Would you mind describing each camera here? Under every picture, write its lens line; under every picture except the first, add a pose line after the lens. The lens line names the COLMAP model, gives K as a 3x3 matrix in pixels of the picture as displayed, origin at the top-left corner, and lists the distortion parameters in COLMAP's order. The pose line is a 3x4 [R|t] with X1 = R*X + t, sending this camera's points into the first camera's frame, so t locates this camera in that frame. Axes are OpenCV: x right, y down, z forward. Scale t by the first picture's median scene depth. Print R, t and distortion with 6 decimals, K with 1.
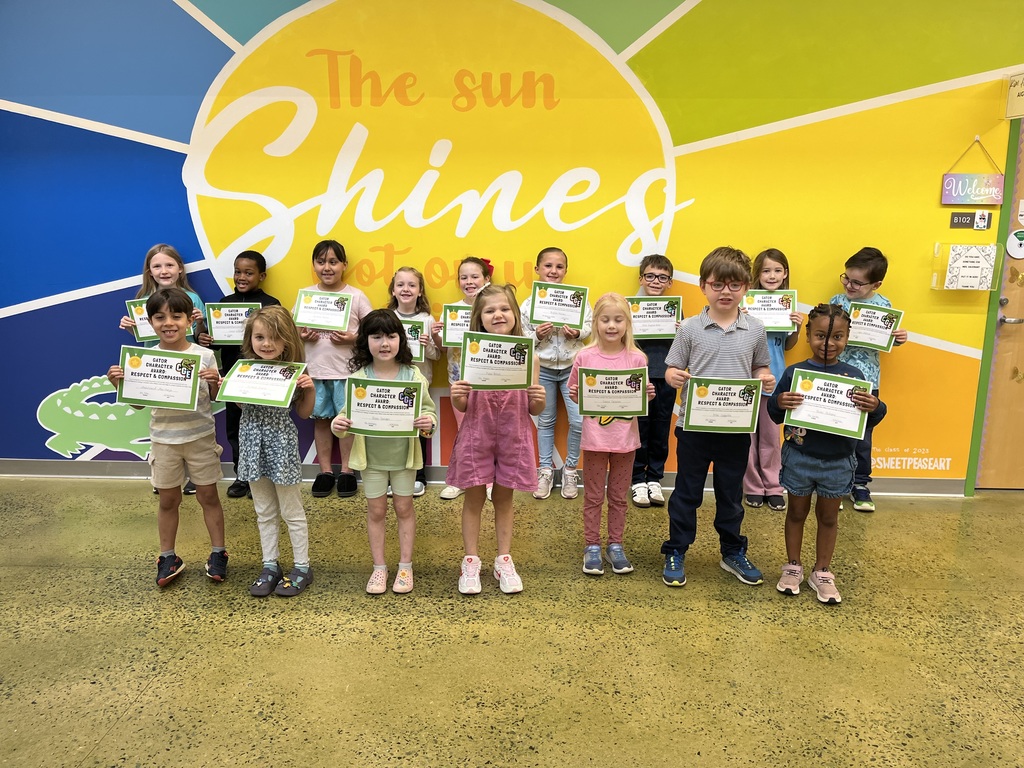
lens RADIAL K [[743.1, 0, 518.0], [0, 743.1, 378.9], [0, 0, 1]] dist [0.068166, -0.085986]
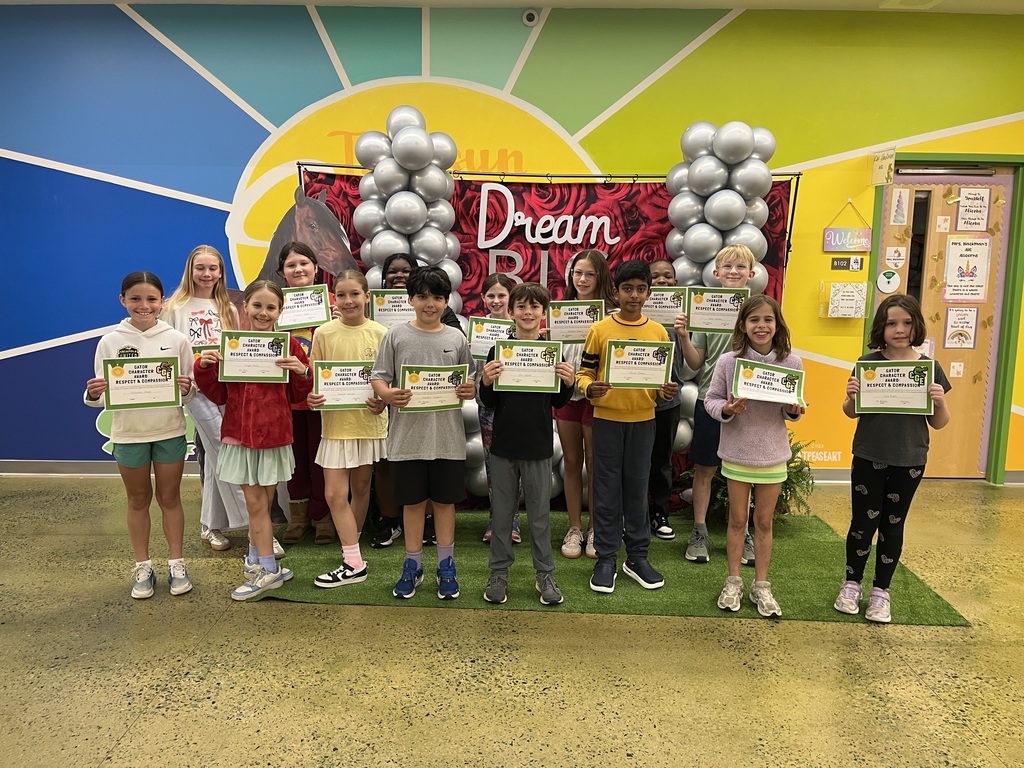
lens RADIAL K [[743.1, 0, 506.2], [0, 743.1, 373.4], [0, 0, 1]] dist [0.068166, -0.085986]
pose [[0.999483, -0.005235, 0.031714, -0.021835], [0.007016, 0.998389, -0.056302, 0.044866], [-0.031369, 0.056495, 0.997910, -0.252308]]
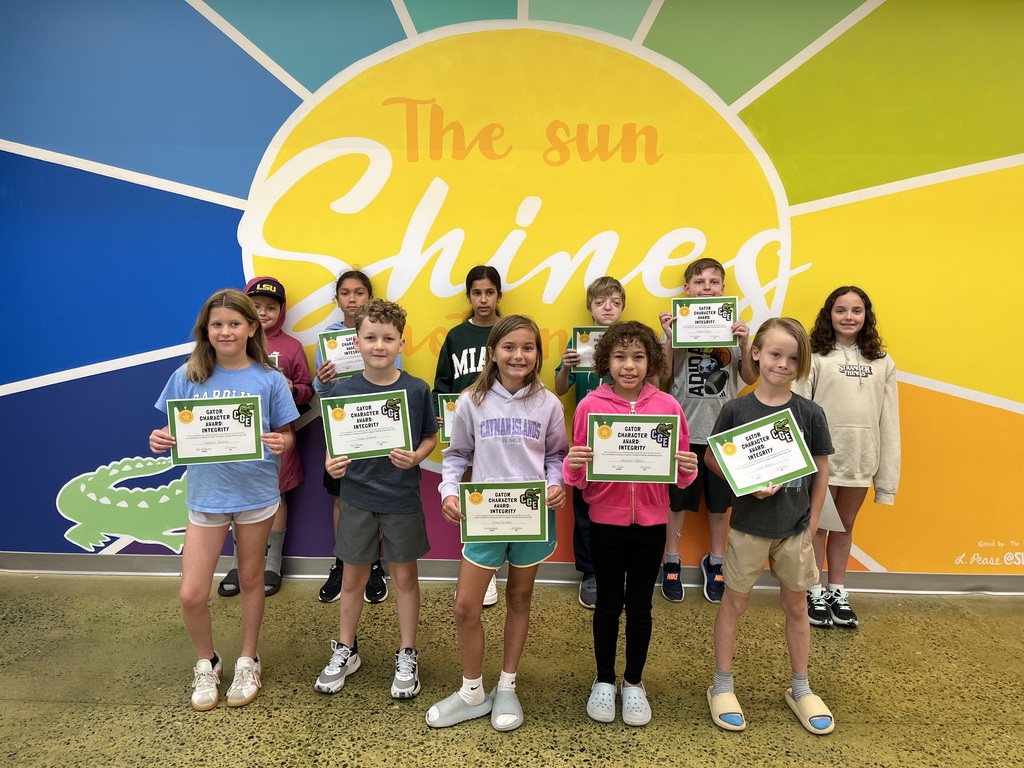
lens RADIAL K [[743.1, 0, 509.5], [0, 743.1, 375.0], [0, 0, 1]] dist [0.068166, -0.085986]
pose [[0.999834, 0.004183, 0.017708, -0.143994], [-0.002970, 0.997685, -0.067947, -0.045461], [-0.017951, 0.067883, 0.997532, 0.122312]]
